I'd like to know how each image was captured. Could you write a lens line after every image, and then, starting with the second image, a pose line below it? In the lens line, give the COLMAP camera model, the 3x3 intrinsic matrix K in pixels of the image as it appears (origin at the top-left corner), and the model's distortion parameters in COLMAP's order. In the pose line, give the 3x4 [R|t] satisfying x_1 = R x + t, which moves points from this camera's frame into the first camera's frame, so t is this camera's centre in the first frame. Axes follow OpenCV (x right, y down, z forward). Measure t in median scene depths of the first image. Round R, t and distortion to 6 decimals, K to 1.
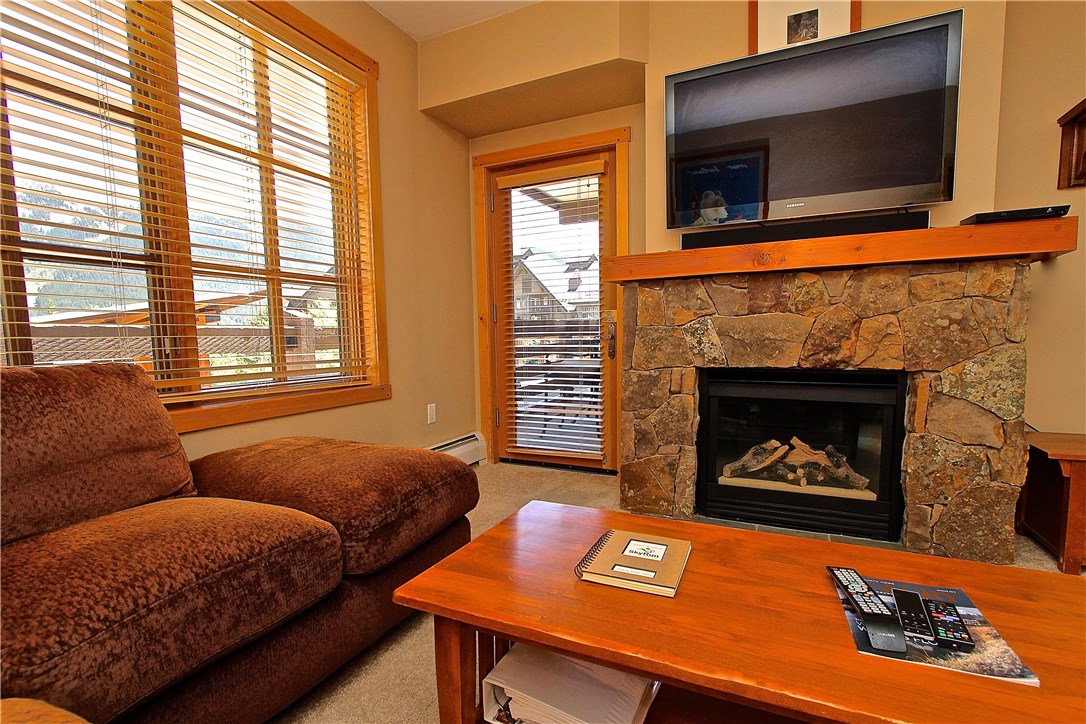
lens RADIAL K [[507.4, 0, 545.5], [0, 507.4, 368.1], [0, 0, 1]] dist [-0.009536, -0.000334]
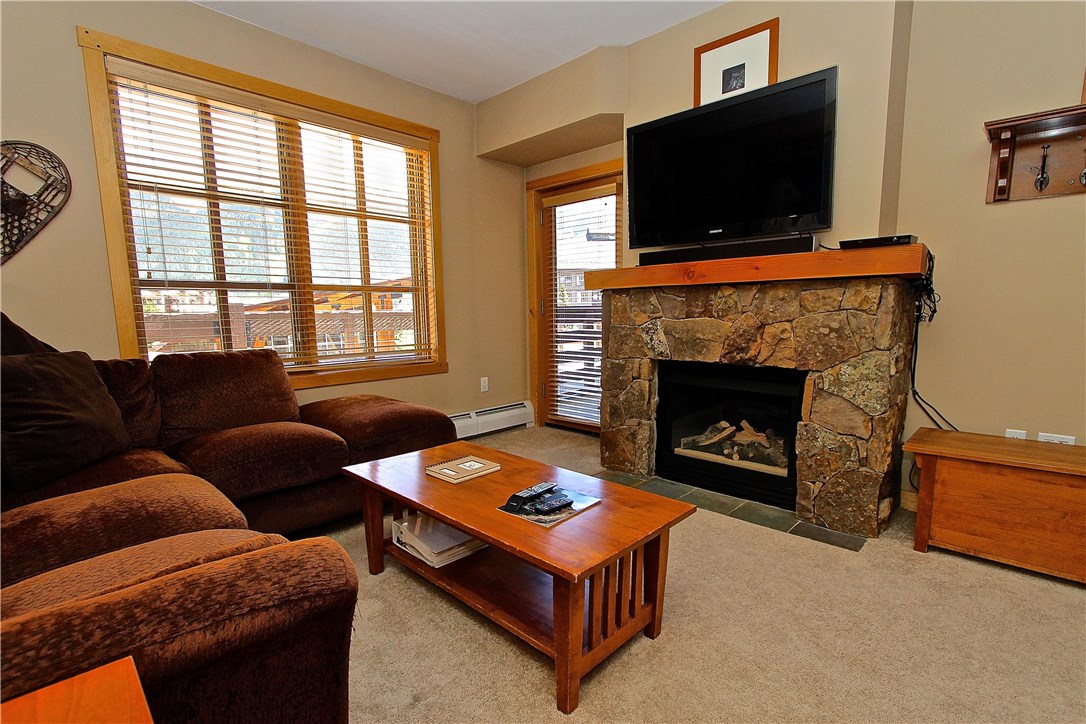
lens RADIAL K [[507.4, 0, 545.6], [0, 507.4, 365.3], [0, 0, 1]] dist [-0.009536, -0.000334]
pose [[0.949247, 0.039555, -0.312036, 0.455899], [-0.024459, 0.998340, 0.052148, -0.046469], [0.313581, -0.041869, 0.948638, -0.287220]]
